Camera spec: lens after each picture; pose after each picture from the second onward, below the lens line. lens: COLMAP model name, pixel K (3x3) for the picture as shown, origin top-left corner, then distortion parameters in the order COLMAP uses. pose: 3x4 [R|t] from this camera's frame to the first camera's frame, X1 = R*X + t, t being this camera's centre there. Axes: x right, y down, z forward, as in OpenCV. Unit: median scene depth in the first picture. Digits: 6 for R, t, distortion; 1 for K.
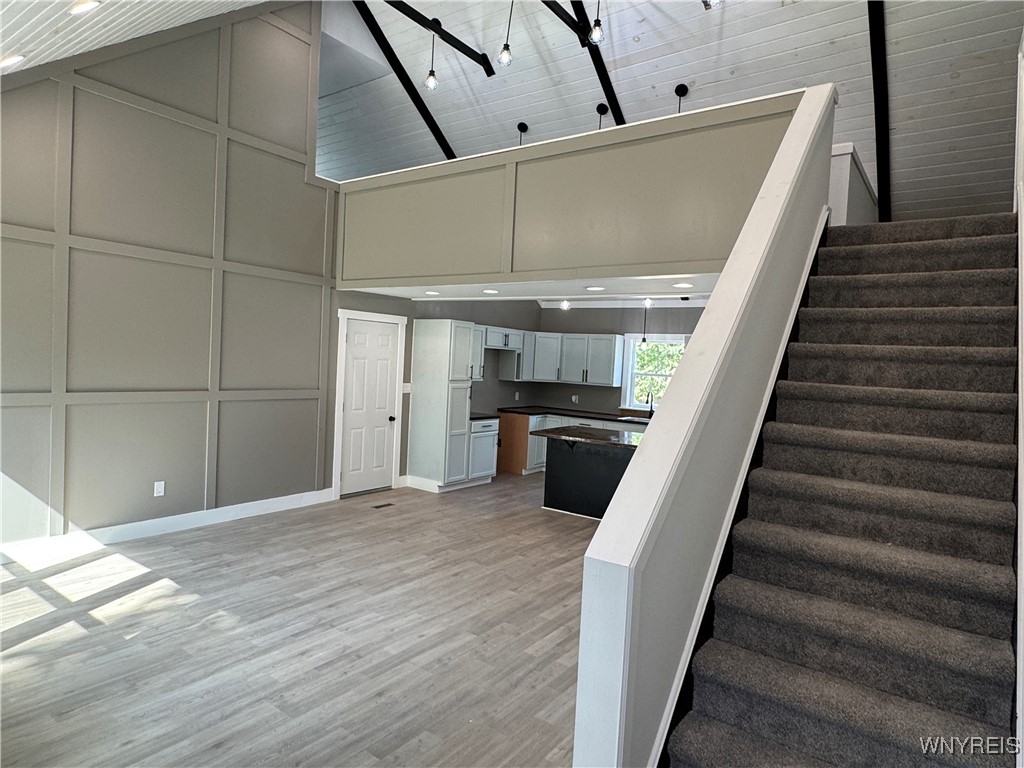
lens RADIAL K [[613.0, 0, 506.1], [0, 613.0, 384.0], [0, 0, 1]] dist [-0.002686, 0.001088]
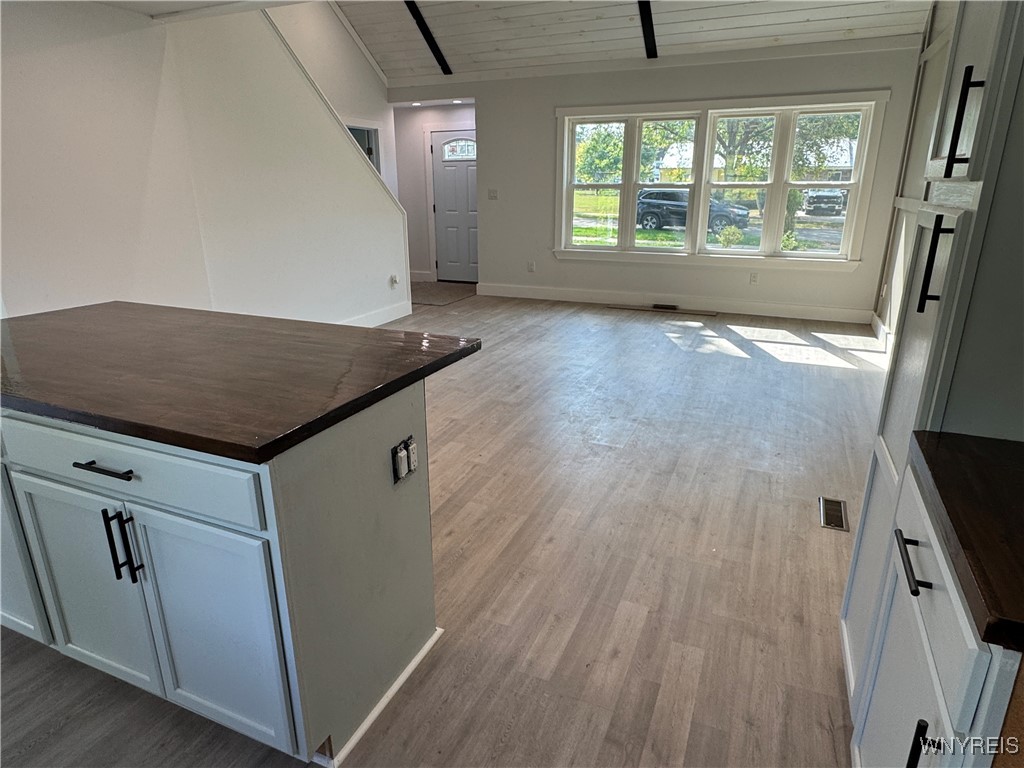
lens RADIAL K [[613.0, 0, 507.7], [0, 613.0, 381.0], [0, 0, 1]] dist [-0.002686, 0.001088]
pose [[-0.976990, 0.022710, -0.212072, 0.097431], [-0.050618, 0.941219, 0.333983, -0.005857], [0.207191, 0.337033, -0.918412, 1.385854]]
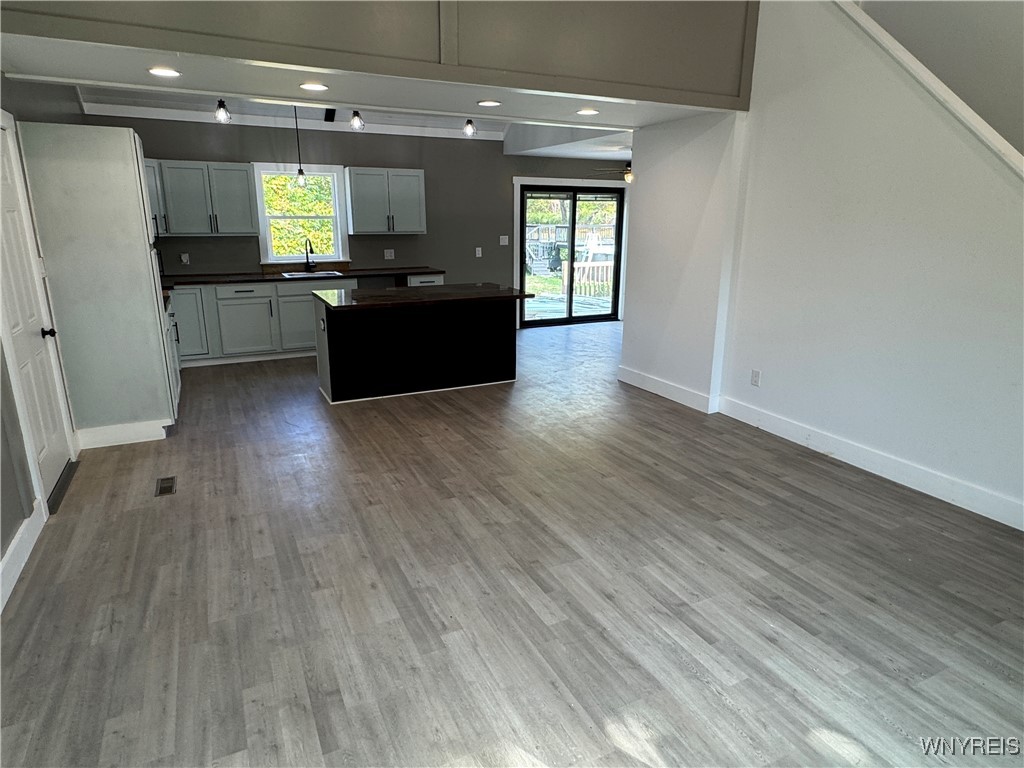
lens RADIAL K [[613.0, 0, 506.9], [0, 613.0, 380.5], [0, 0, 1]] dist [-0.002686, 0.001088]
pose [[0.466688, -0.275250, 0.840500, -0.528419], [0.052319, 0.957266, 0.284438, -0.034414], [-0.882873, -0.088770, 0.461145, 0.519140]]
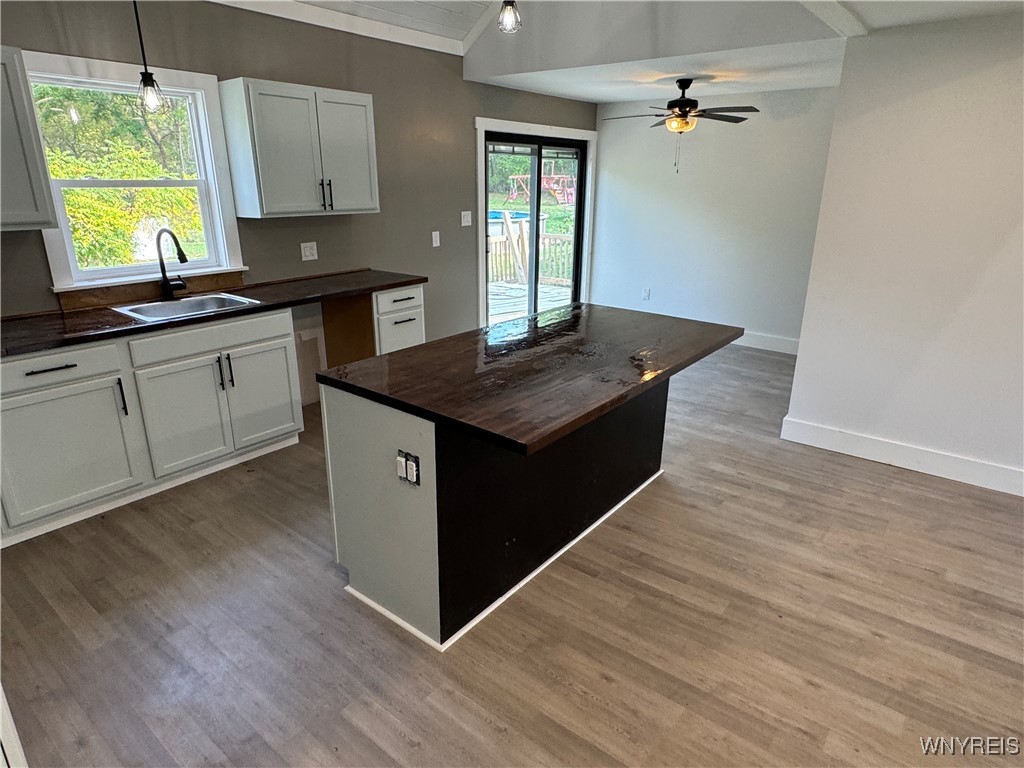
lens RADIAL K [[613.0, 0, 507.2], [0, 613.0, 382.7], [0, 0, 1]] dist [-0.002686, 0.001088]
pose [[0.047699, -0.362460, 0.930778, -0.203404], [0.032510, 0.931908, 0.361234, -0.041518], [-0.998333, 0.013029, 0.056235, 1.067759]]
